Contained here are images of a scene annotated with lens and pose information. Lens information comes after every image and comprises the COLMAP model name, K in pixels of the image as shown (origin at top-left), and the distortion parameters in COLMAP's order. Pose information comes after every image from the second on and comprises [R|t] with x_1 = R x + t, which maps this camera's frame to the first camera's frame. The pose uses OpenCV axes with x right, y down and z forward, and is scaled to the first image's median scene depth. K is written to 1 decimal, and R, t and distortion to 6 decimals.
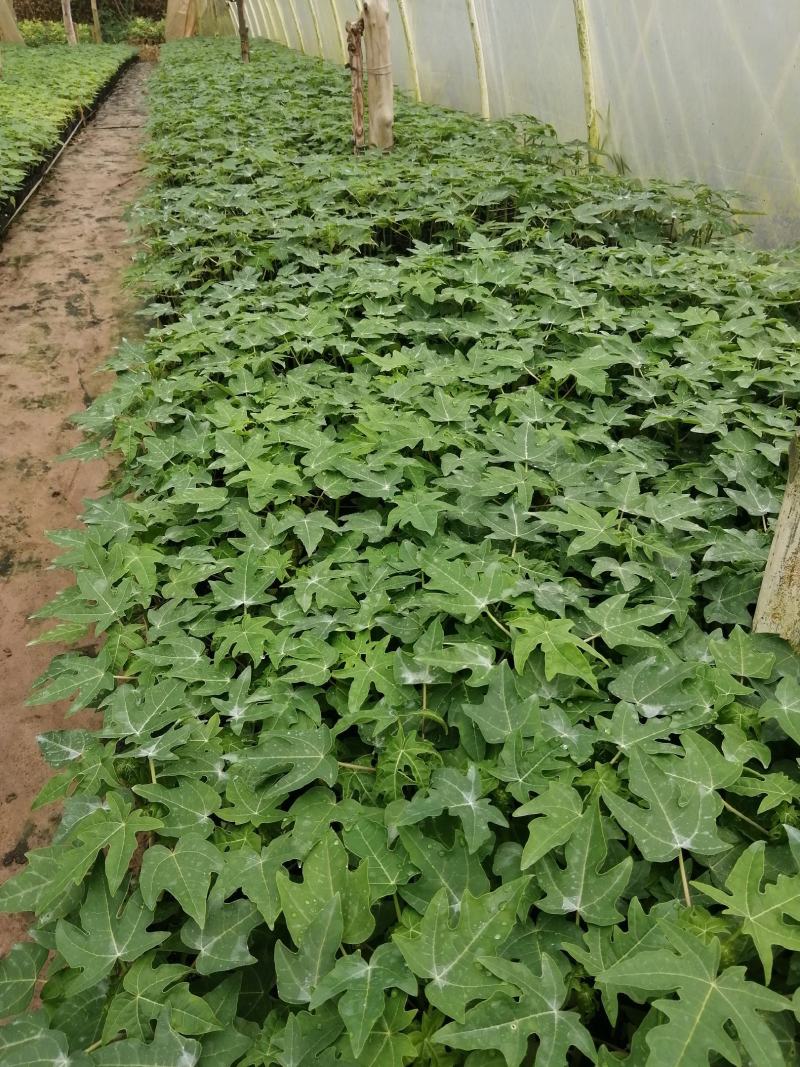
lens RADIAL K [[880.1, 0, 400.0], [0, 880.1, 533.5], [0, 0, 1]] dist [-0.042914, 0.052814]
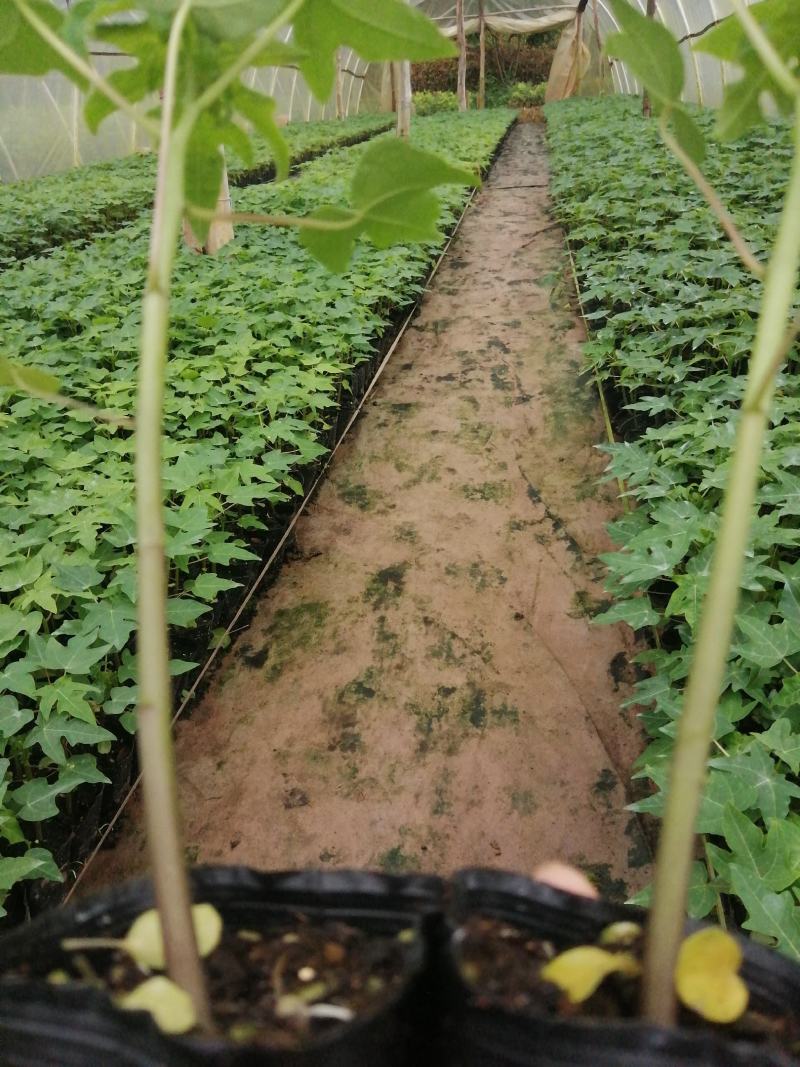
lens RADIAL K [[868.4, 0, 400.0], [0, 868.4, 533.5], [0, 0, 1]] dist [0.058592, -0.134198]
pose [[0.934510, 0.107045, -0.339459, -0.123368], [-0.125429, 0.991566, -0.032617, -0.046031], [0.333105, 0.073059, 0.940055, 0.088406]]
